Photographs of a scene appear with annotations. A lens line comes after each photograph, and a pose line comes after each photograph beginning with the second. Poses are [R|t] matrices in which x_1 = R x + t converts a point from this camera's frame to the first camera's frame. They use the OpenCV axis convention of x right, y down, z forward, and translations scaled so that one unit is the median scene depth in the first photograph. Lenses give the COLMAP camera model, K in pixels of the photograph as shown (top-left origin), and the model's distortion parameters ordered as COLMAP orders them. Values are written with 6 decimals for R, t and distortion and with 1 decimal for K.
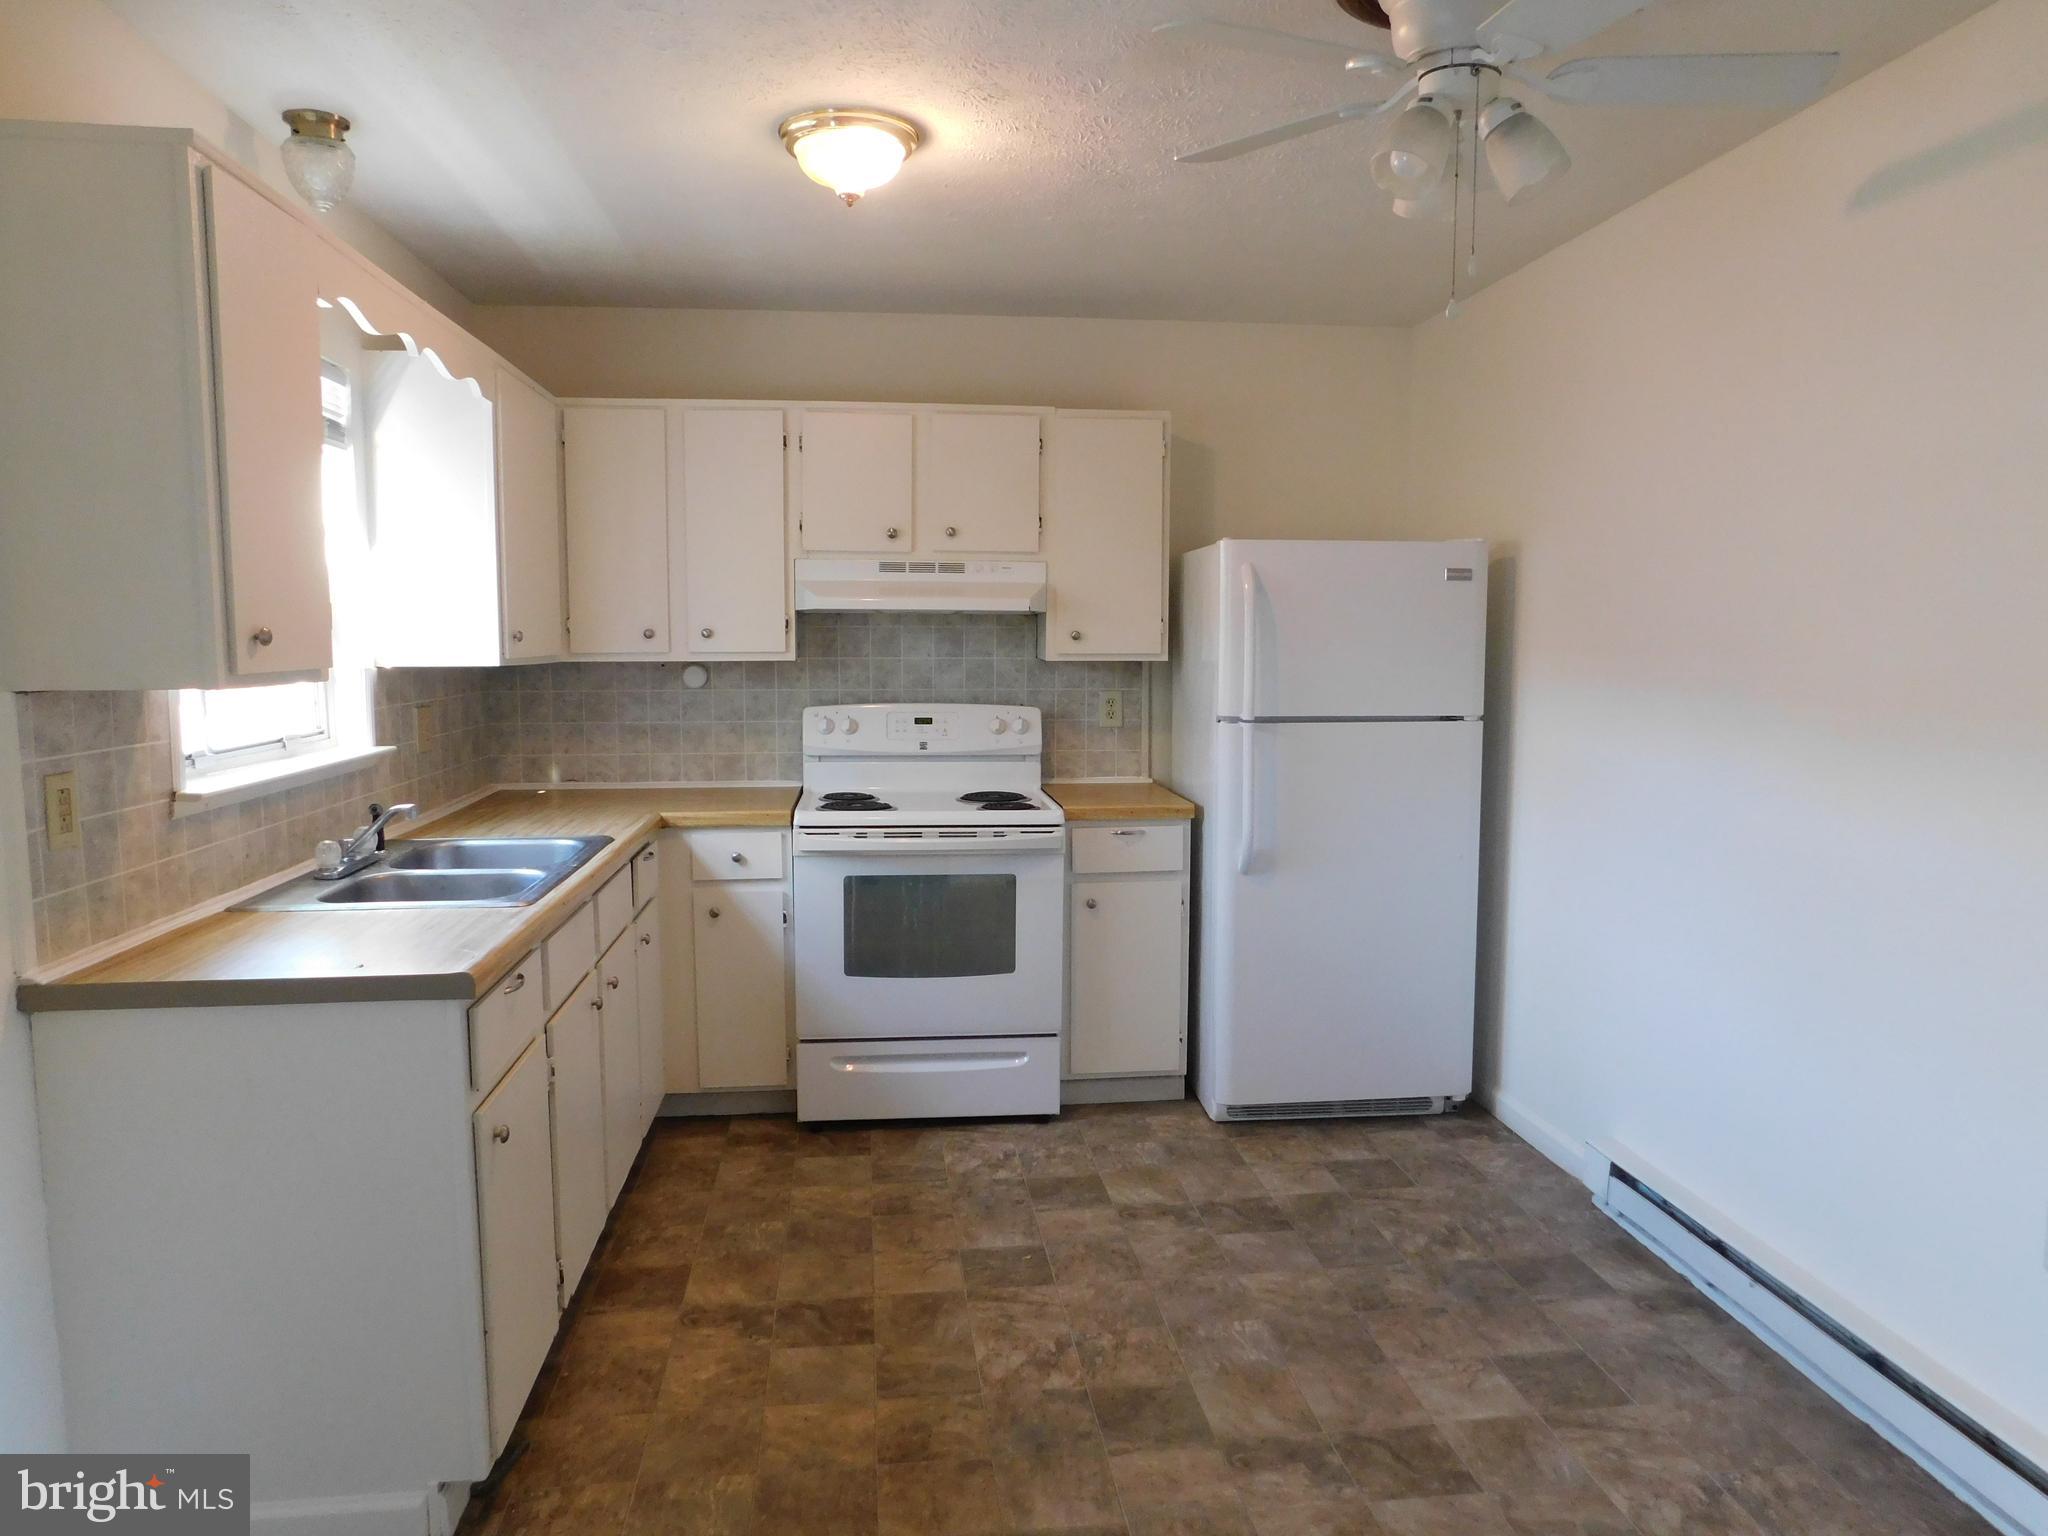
lens RADIAL K [[1347.2, 0, 1021.8], [0, 1347.2, 764.8], [0, 0, 1]] dist [-0.048259, 0.032845]
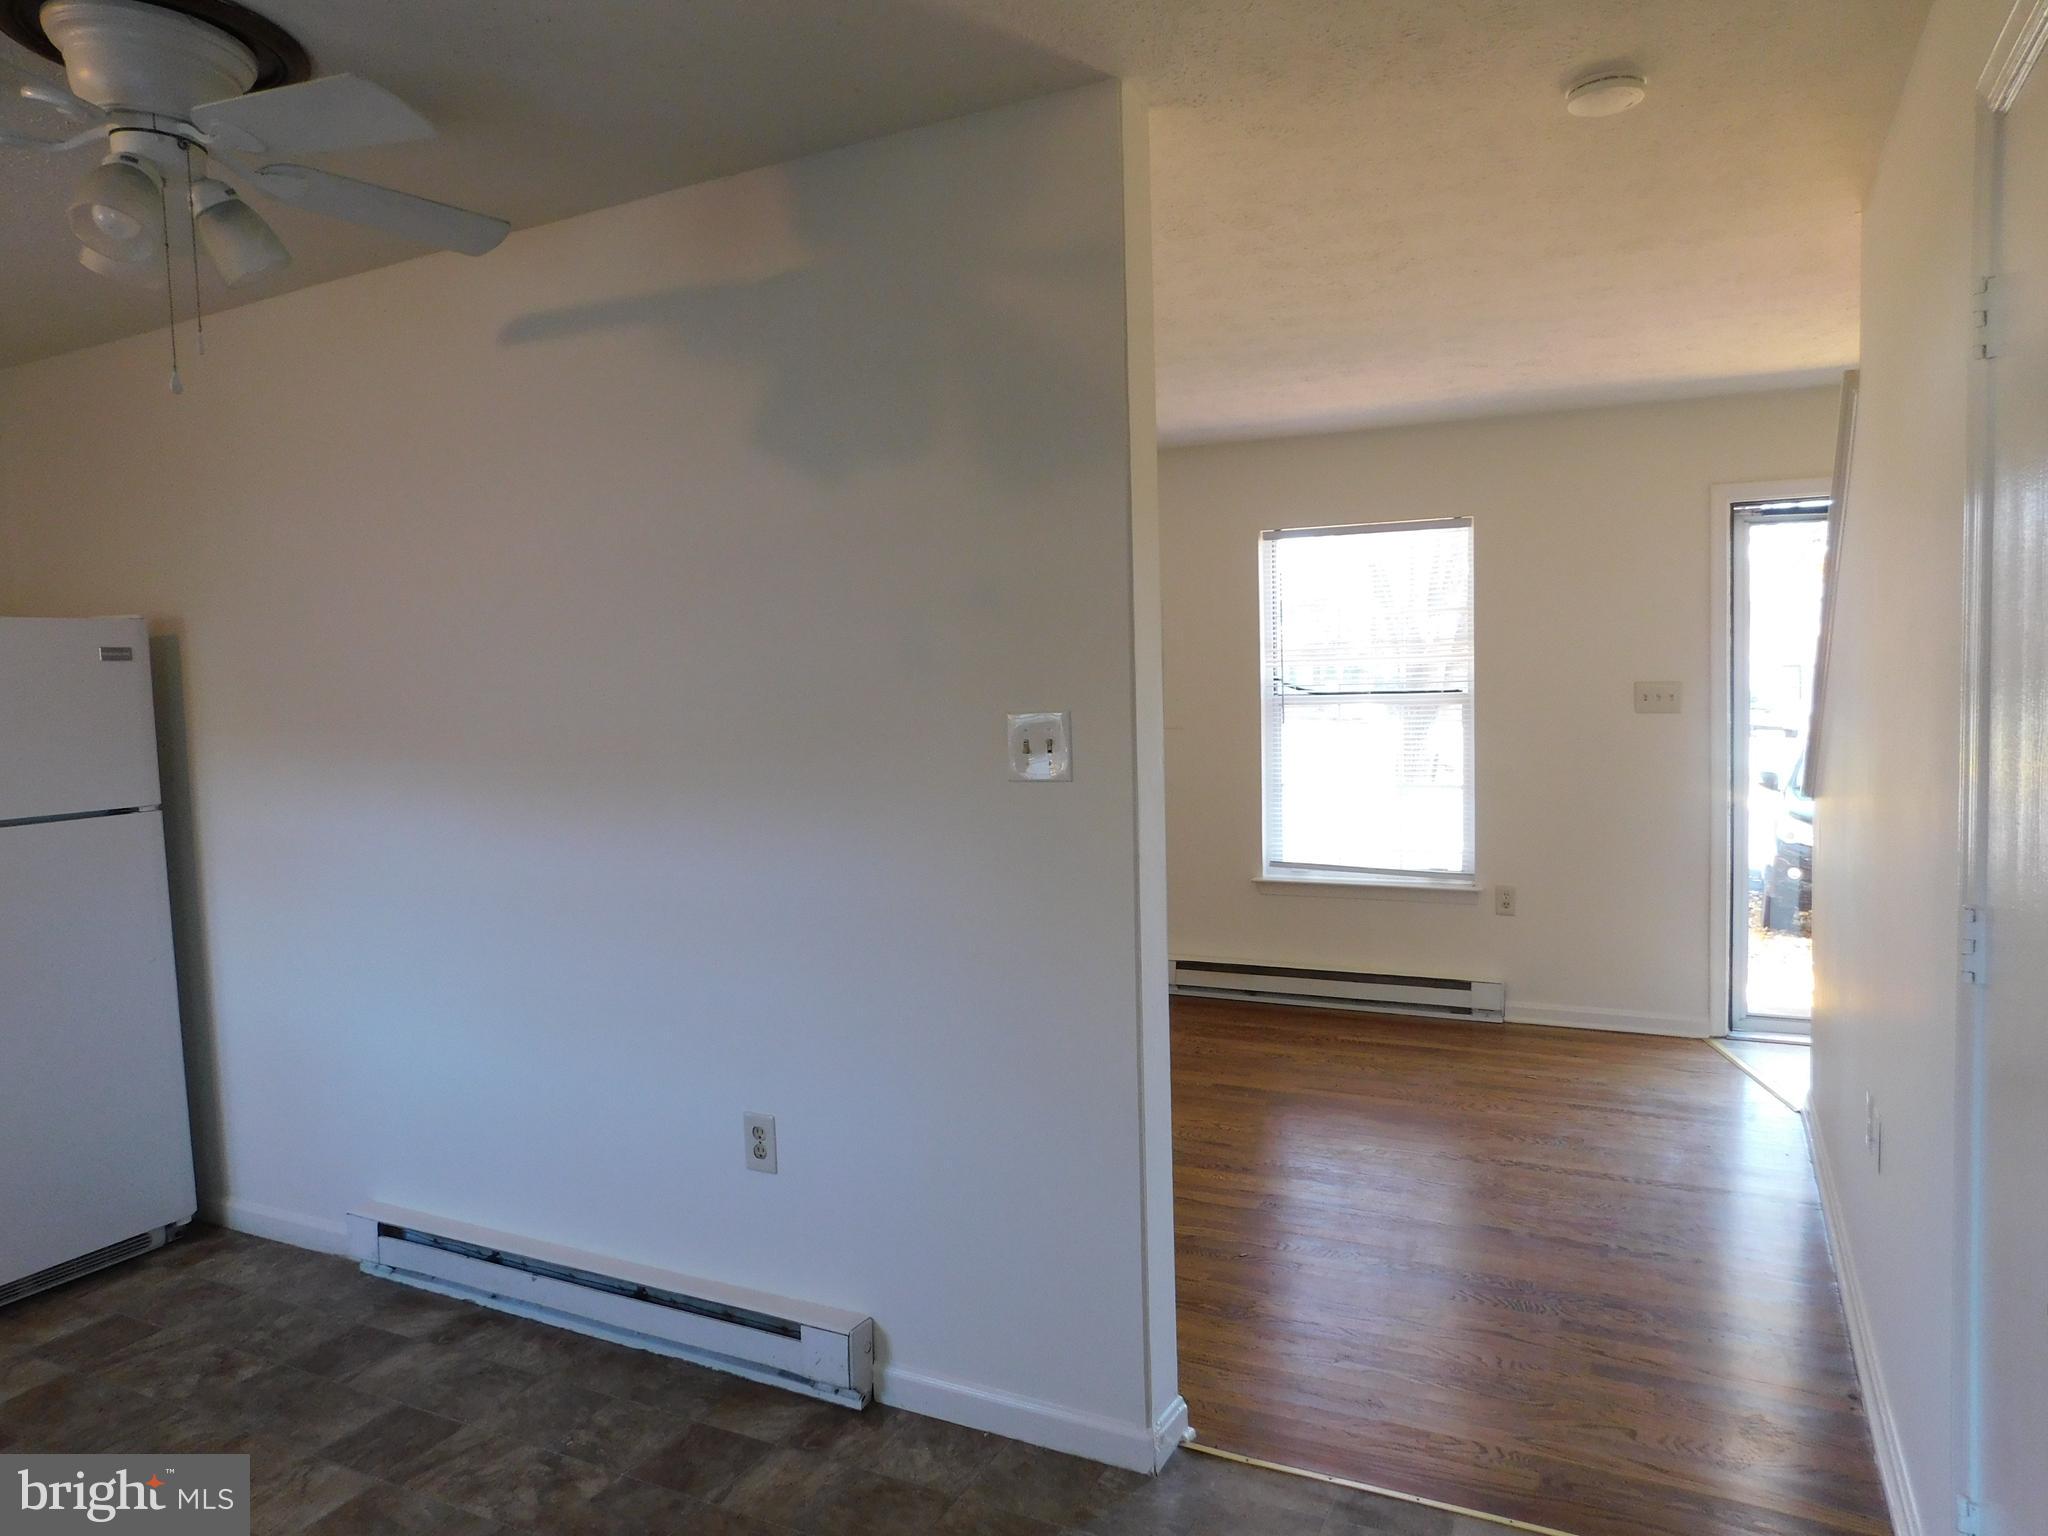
lens RADIAL K [[1347.2, 0, 1027.9], [0, 1347.2, 772.4], [0, 0, 1]] dist [-0.048259, 0.032845]
pose [[0.546502, -0.078419, 0.833778, -0.125548], [0.118104, 0.992873, 0.015970, -0.003354], [-0.829088, 0.089745, 0.551869, -0.010555]]
